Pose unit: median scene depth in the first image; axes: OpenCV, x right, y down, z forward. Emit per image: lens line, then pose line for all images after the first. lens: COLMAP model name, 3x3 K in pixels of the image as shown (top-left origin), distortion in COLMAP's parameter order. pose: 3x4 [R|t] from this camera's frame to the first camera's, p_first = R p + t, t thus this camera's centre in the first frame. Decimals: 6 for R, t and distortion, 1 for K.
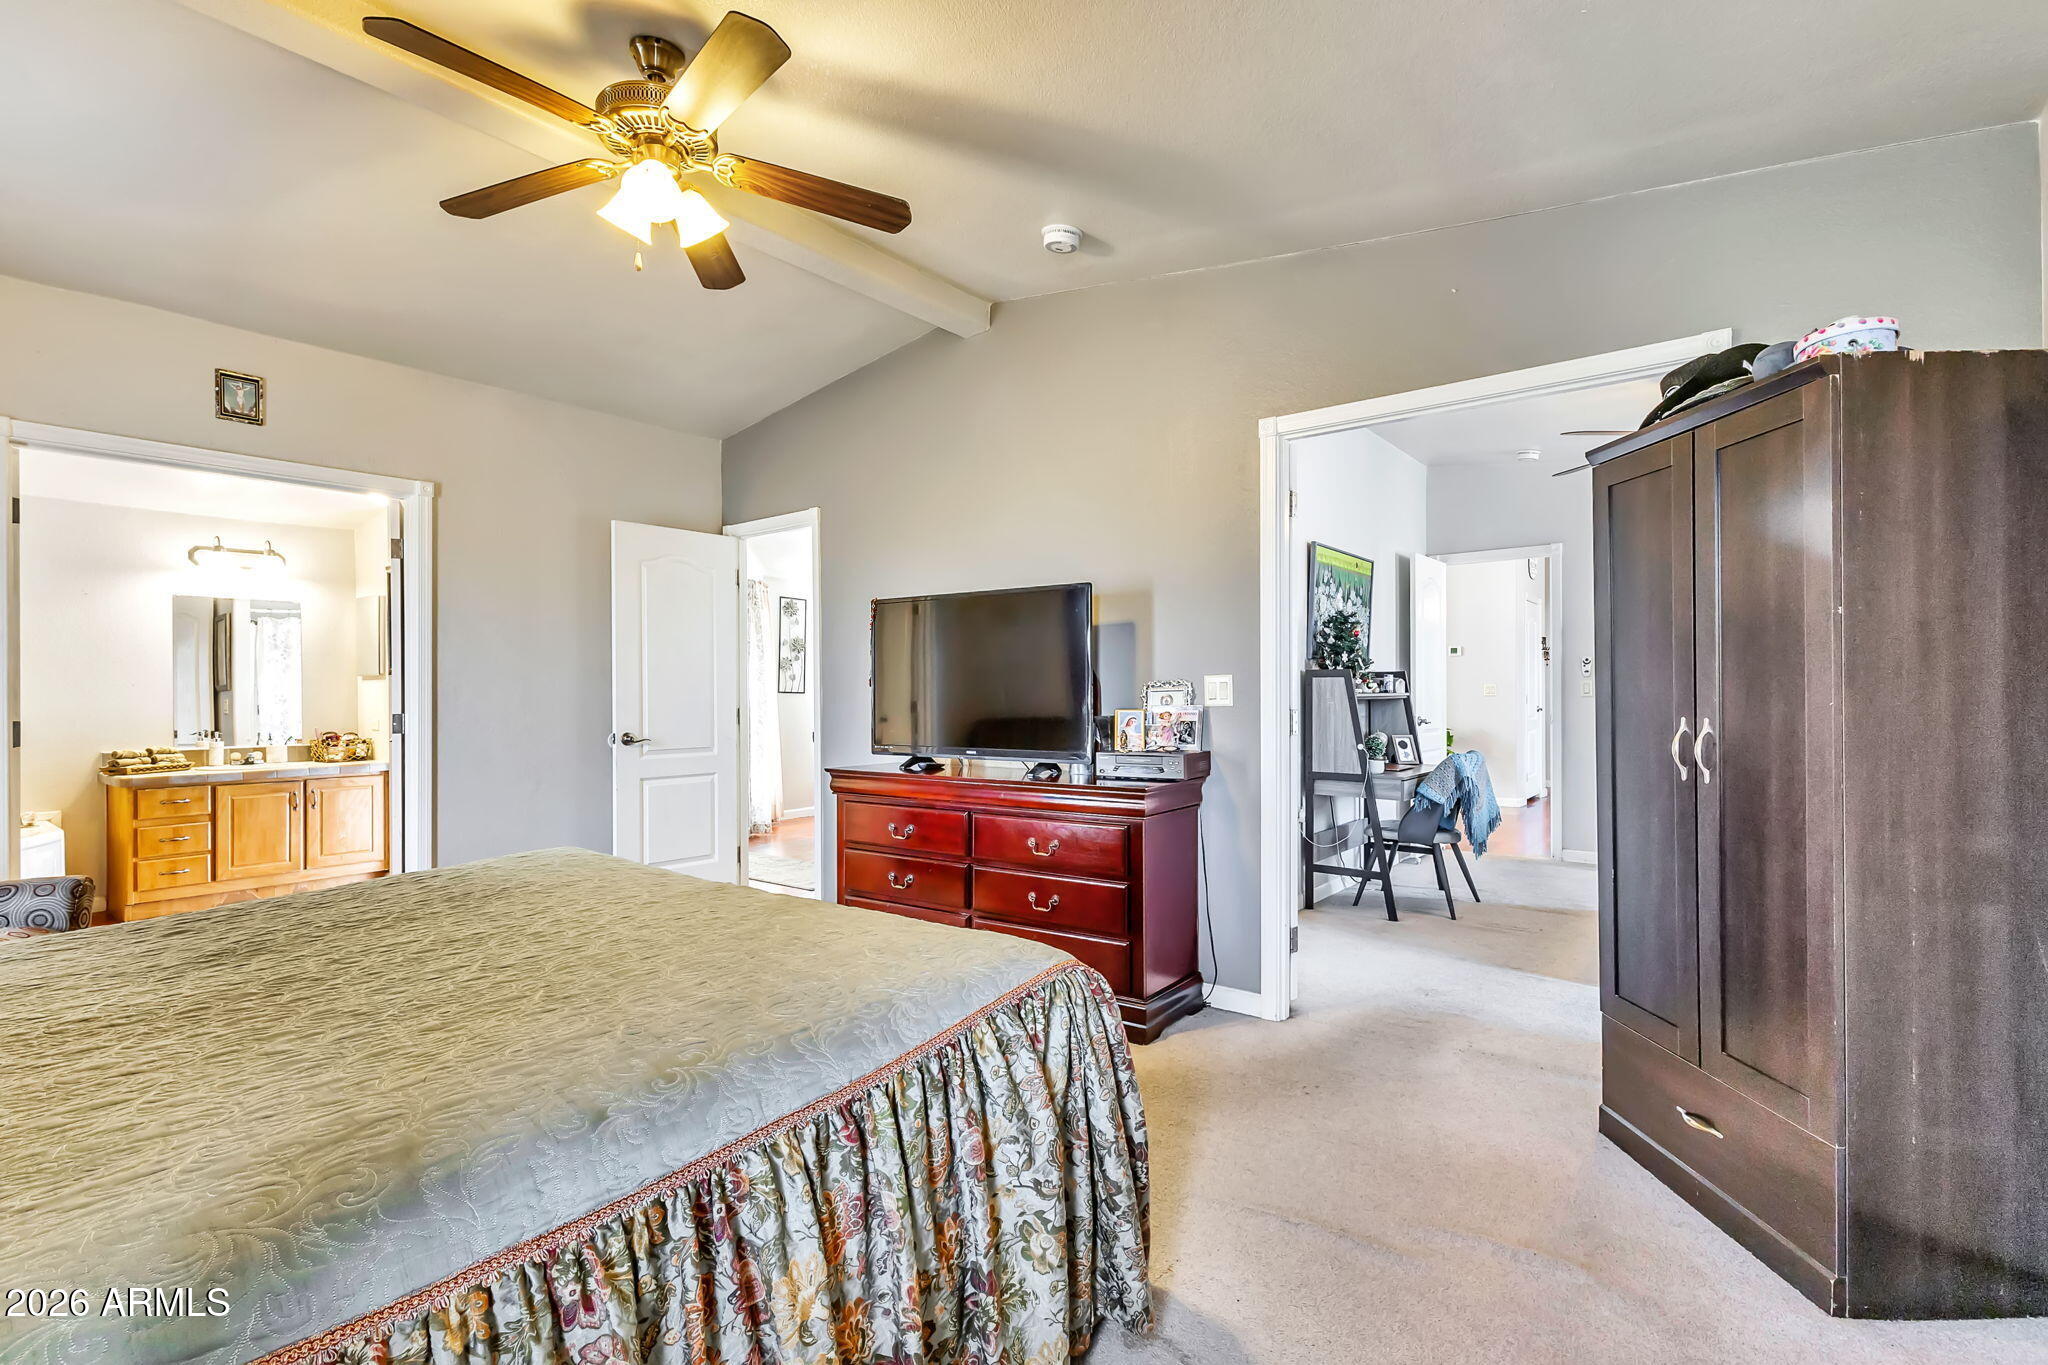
lens RADIAL K [[963.4, 0, 1024.0], [0, 963.4, 682.5], [0, 0, 1]] dist [0.001166, 0.000240]
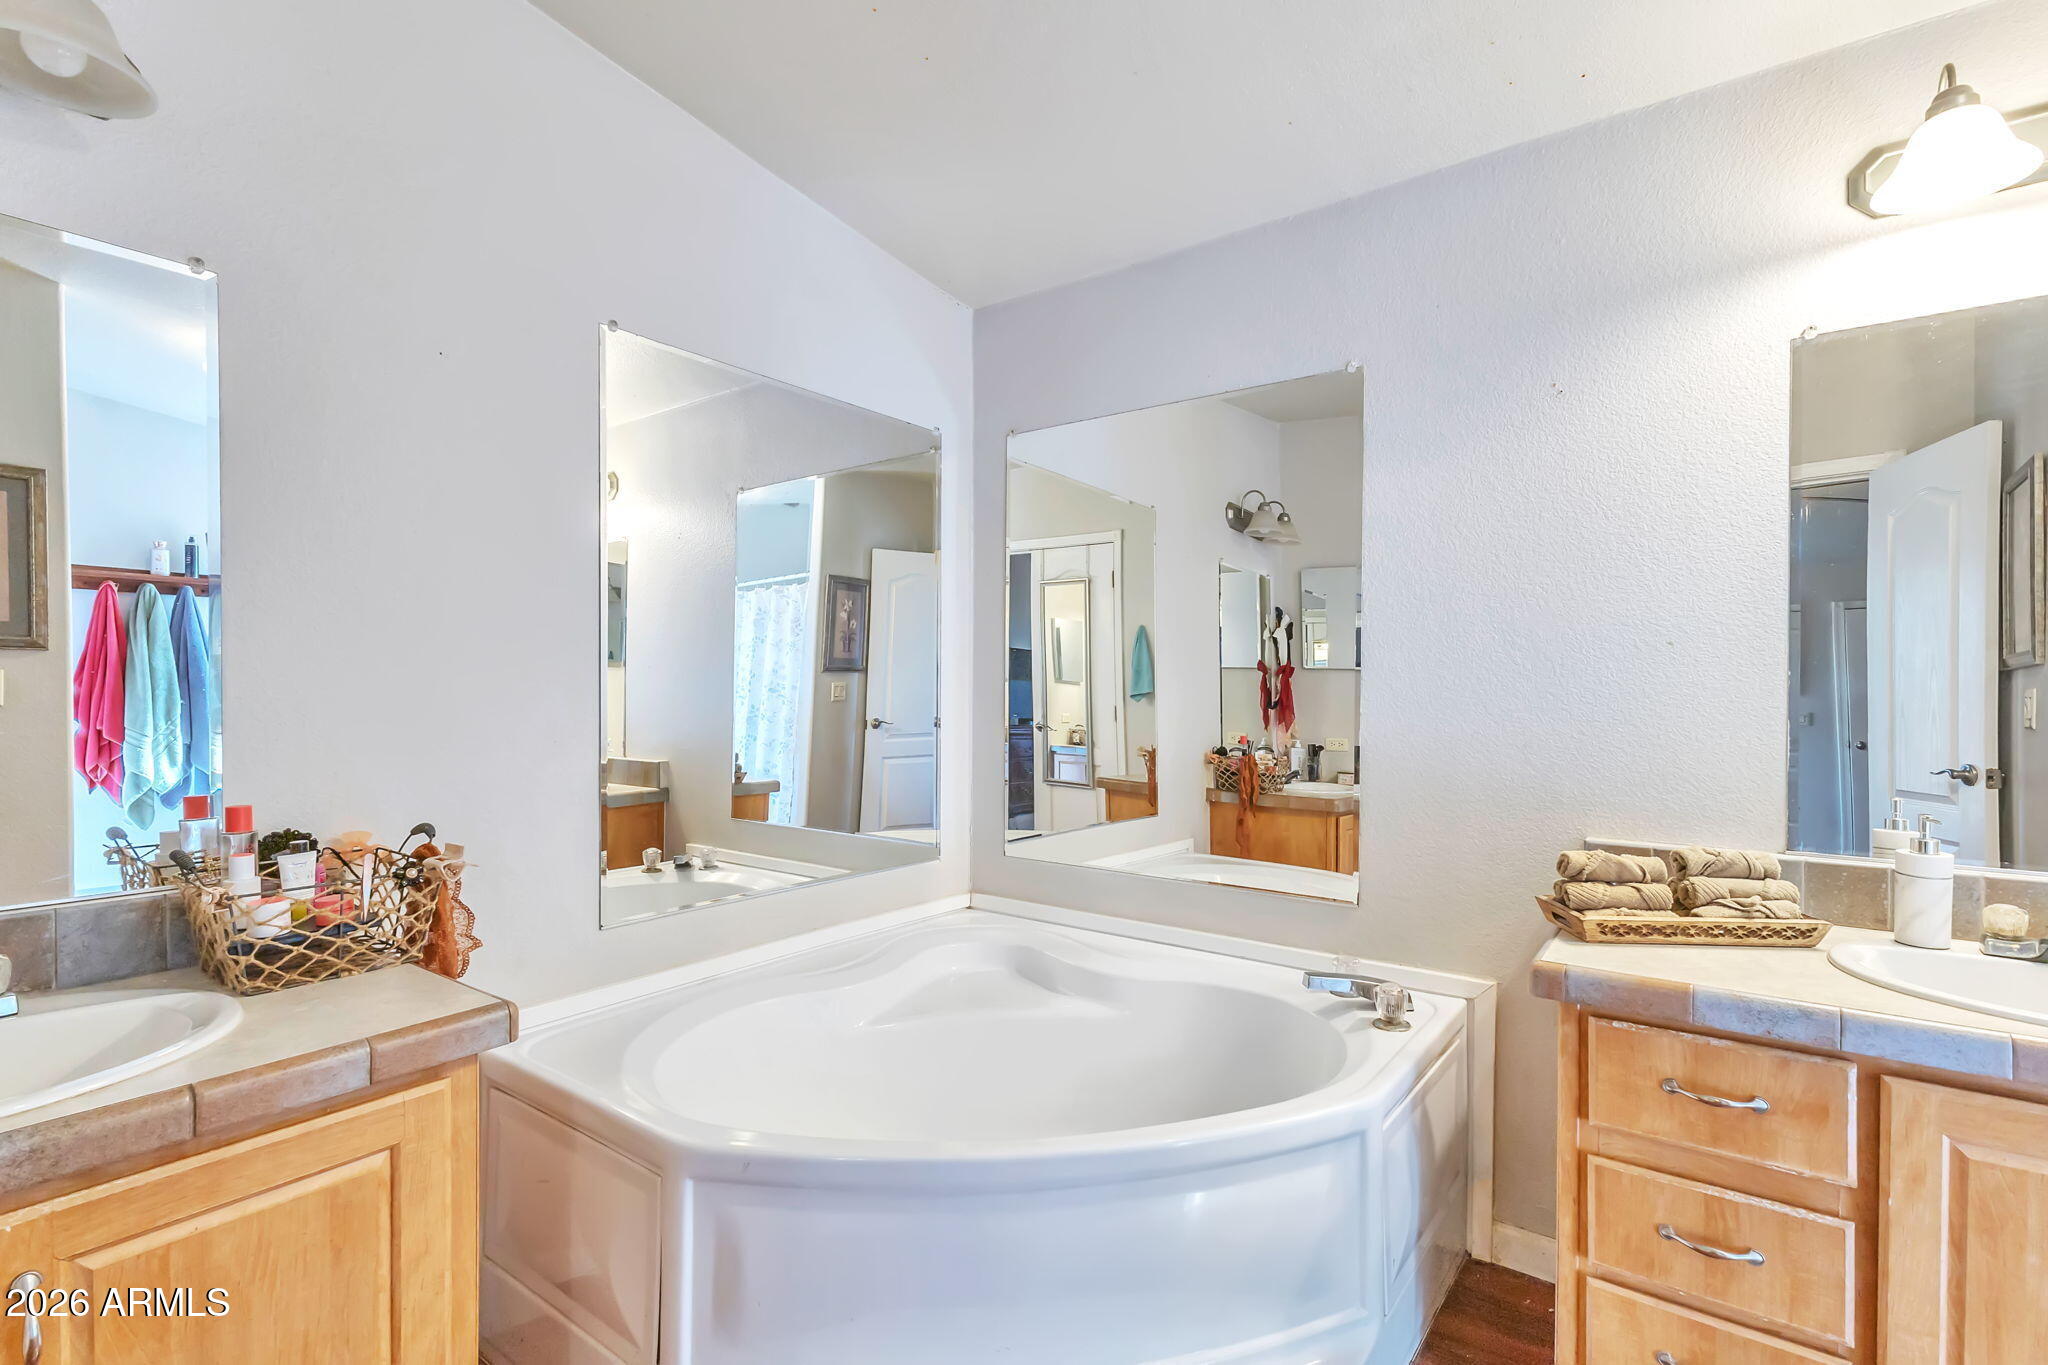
lens RADIAL K [[985.8, 0, 1024.0], [0, 985.8, 682.5], [0, 0, 1]] dist [0.000318, -0.000030]
pose [[0.041113, 0.015352, -0.999037, -0.622109], [0.000599, 0.999881, 0.015390, 0.011839], [0.999154, -0.001231, 0.041099, 0.796621]]
